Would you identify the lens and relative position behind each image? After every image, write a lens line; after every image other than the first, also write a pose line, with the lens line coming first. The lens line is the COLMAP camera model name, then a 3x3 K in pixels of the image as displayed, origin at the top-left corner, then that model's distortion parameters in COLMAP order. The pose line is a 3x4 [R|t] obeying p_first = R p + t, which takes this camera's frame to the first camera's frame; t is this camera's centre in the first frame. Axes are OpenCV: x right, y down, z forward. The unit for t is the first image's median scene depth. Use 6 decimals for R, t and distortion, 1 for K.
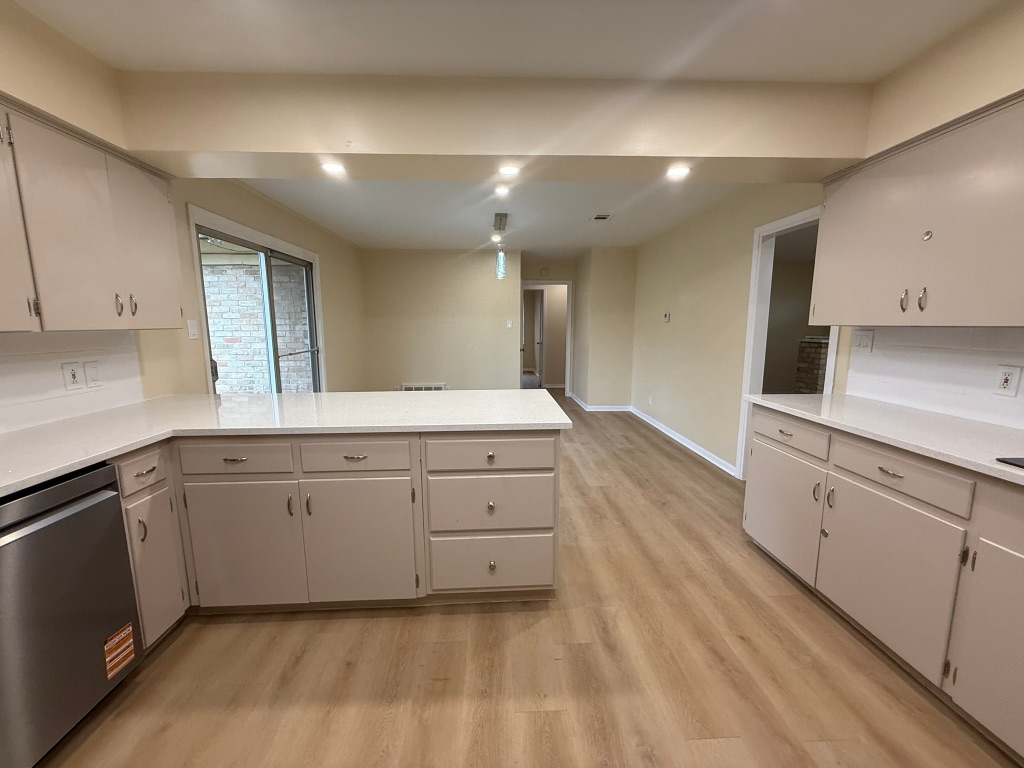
lens RADIAL K [[406.2, 0, 508.3], [0, 406.2, 383.0], [0, 0, 1]] dist [0.000345, 0.000171]
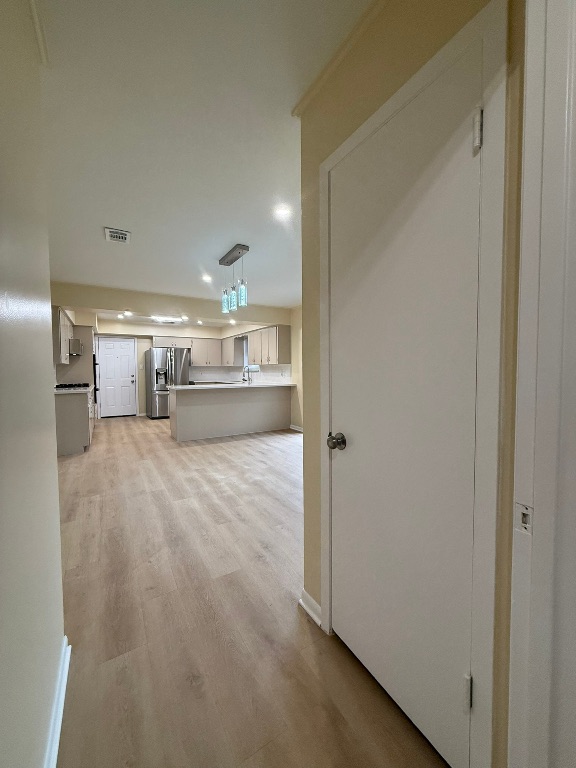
lens RADIAL K [[304.7, 0, 289.5], [0, 304.7, 380.4], [0, 0, 1]] dist [0.000345, 0.000171]
pose [[-0.876658, 0.026075, -0.480407, 0.525786], [-0.061155, 0.984391, 0.165026, -0.537636], [0.477211, 0.174051, -0.861380, 4.124128]]
